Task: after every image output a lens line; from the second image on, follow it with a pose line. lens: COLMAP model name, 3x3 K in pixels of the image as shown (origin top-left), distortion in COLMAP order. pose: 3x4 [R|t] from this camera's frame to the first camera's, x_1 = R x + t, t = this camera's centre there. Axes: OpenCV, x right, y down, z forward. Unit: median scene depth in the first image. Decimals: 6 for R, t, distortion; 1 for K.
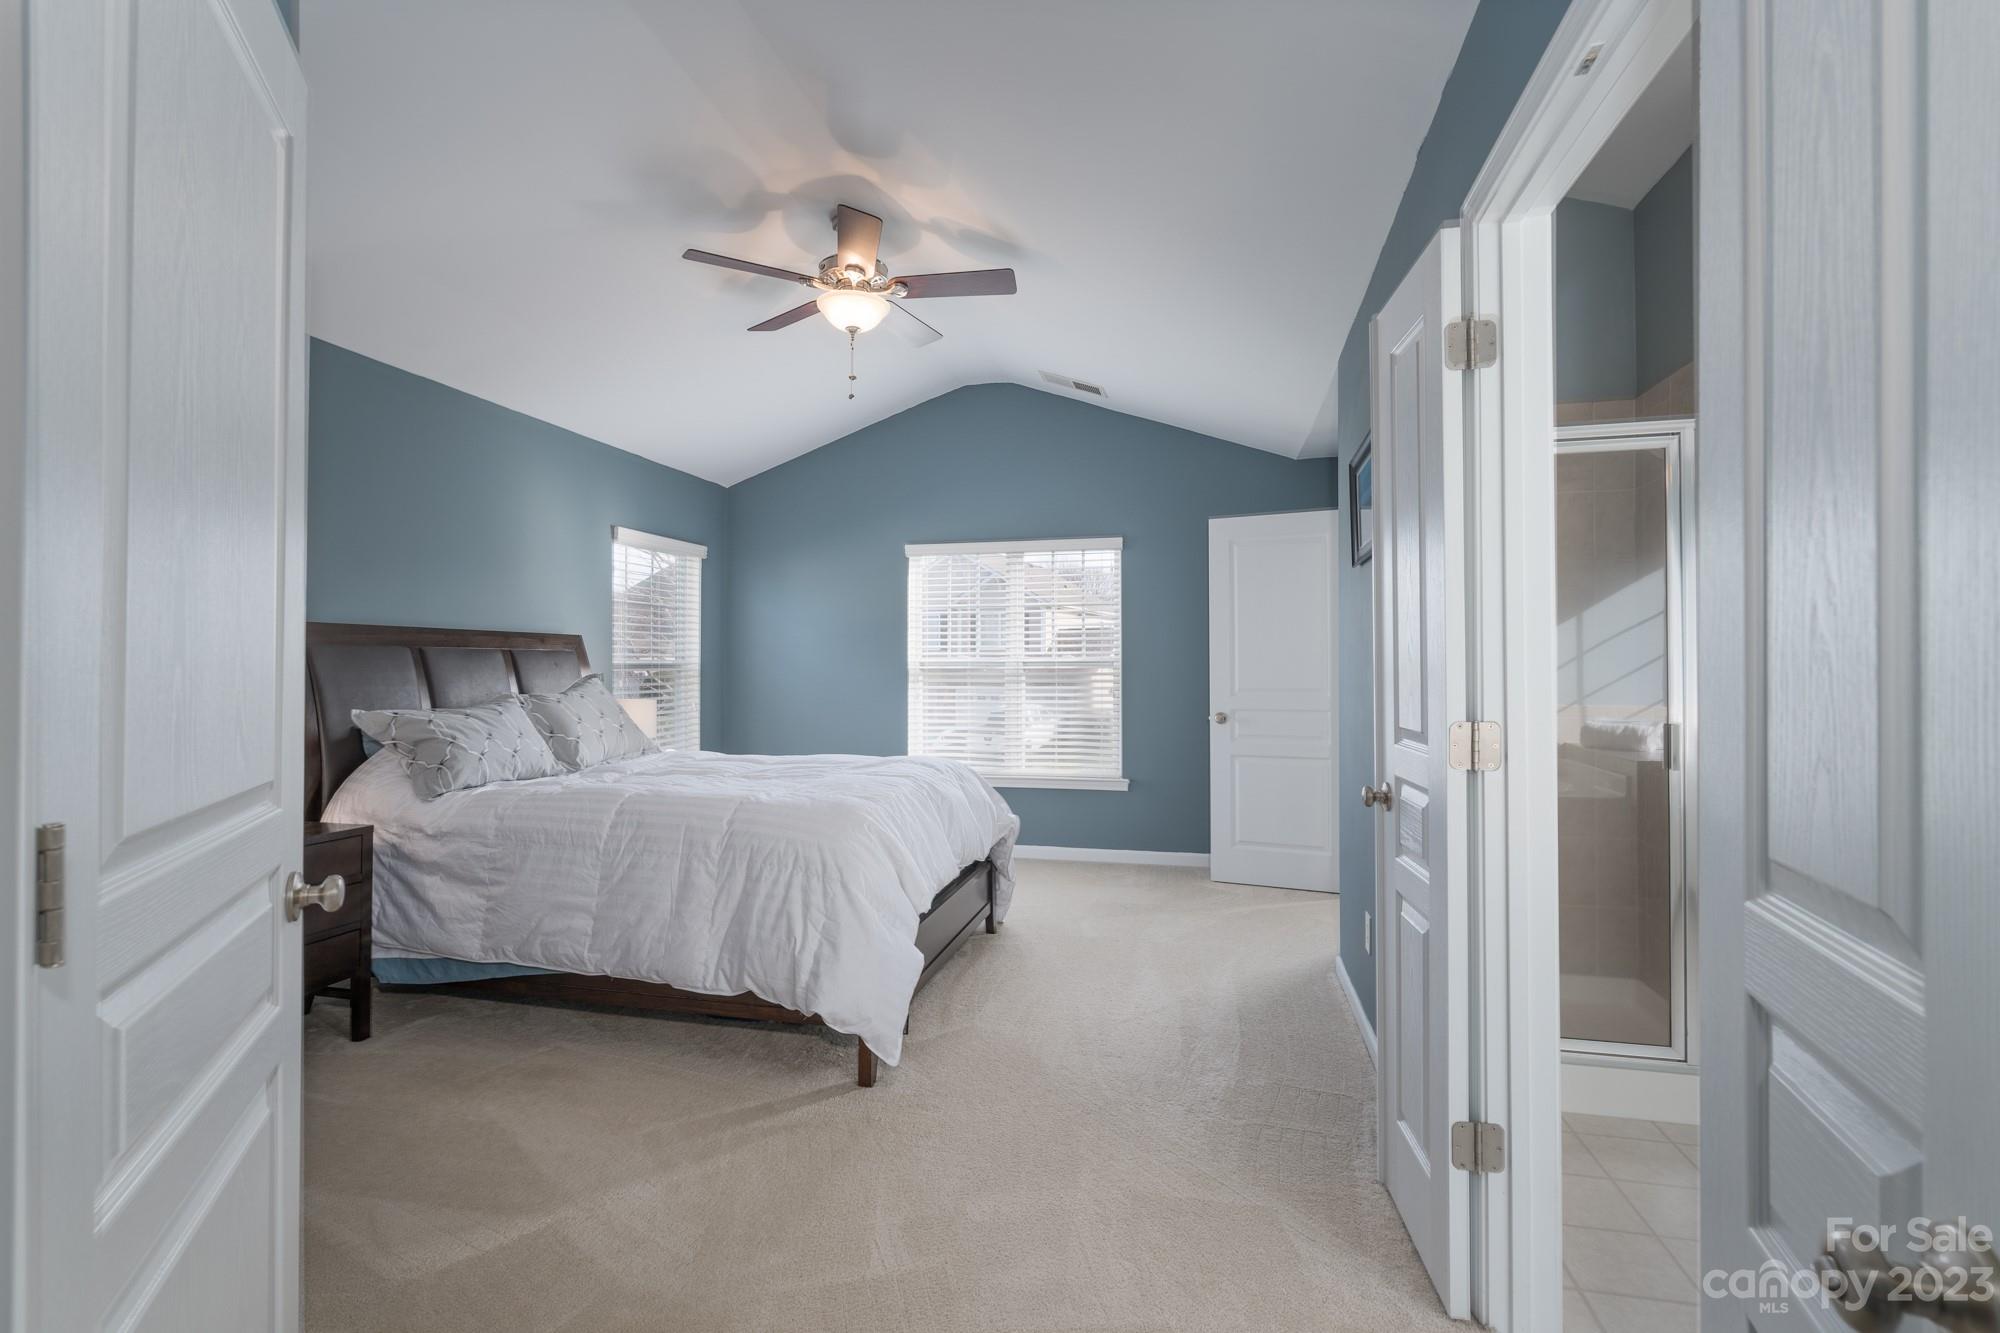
lens RADIAL K [[903.7, 0, 1095.9], [0, 903.7, 675.7], [0, 0, 1]] dist [-0.003480, -0.000244]
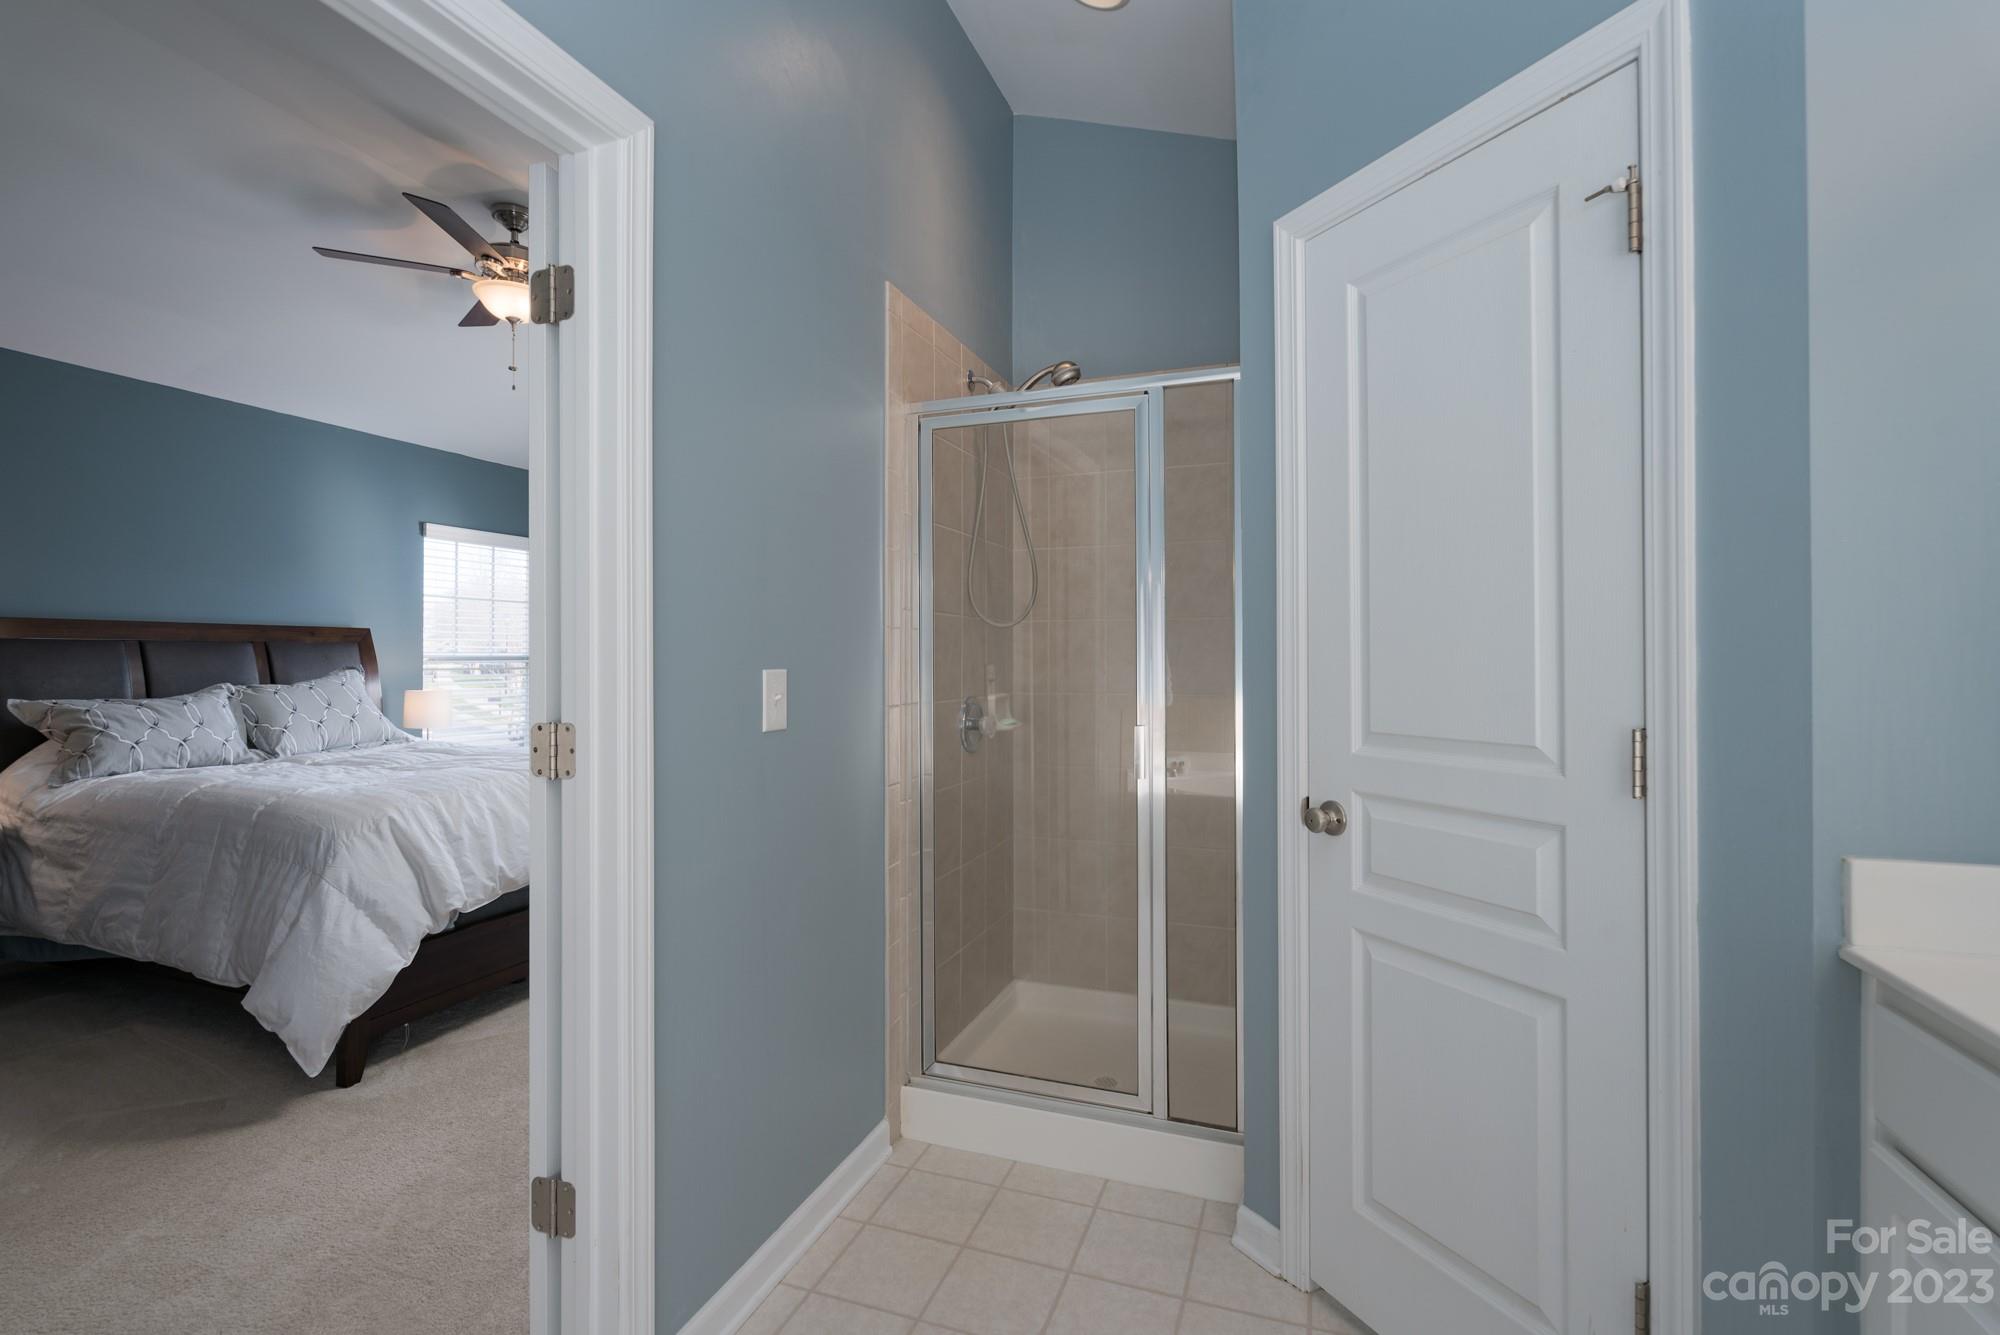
lens RADIAL K [[903.7, 0, 997.5], [0, 903.7, 661.4], [0, 0, 1]] dist [-0.003480, -0.000244]
pose [[0.993467, -0.002034, -0.114104, 0.442609], [0.001399, 0.999983, -0.005647, 0.000537], [0.114113, 0.005450, 0.993453, 0.084991]]
